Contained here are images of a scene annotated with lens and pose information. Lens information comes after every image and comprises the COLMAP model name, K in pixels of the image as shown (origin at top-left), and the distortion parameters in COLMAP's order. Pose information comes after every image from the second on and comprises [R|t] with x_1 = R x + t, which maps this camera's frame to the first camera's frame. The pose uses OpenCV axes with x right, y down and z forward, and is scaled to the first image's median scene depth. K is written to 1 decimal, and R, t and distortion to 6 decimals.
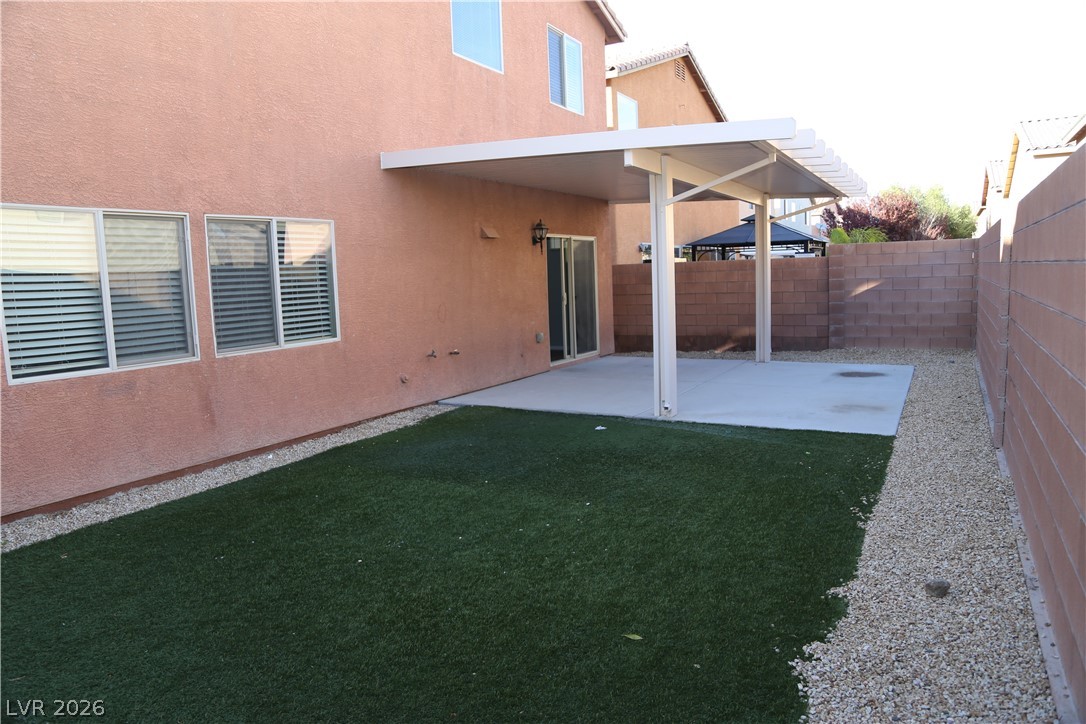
lens RADIAL K [[741.1, 0, 544.4], [0, 741.1, 362.5], [0, 0, 1]] dist [-0.086648, 0.023166]
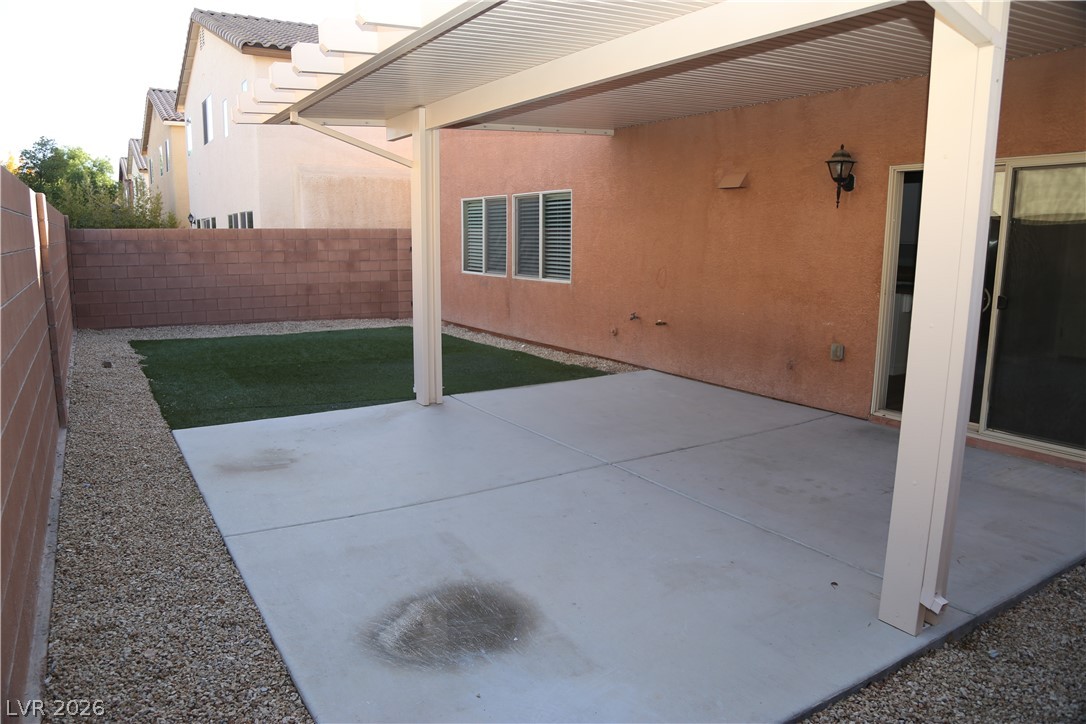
lens RADIAL K [[741.1, 0, 542.9], [0, 741.1, 362.6], [0, 0, 1]] dist [-0.086648, 0.023166]
pose [[-0.469389, 0.181613, -0.864113, 0.861609], [-0.094306, 0.962711, 0.253563, -0.213535], [0.877941, 0.200511, -0.434759, 1.503602]]
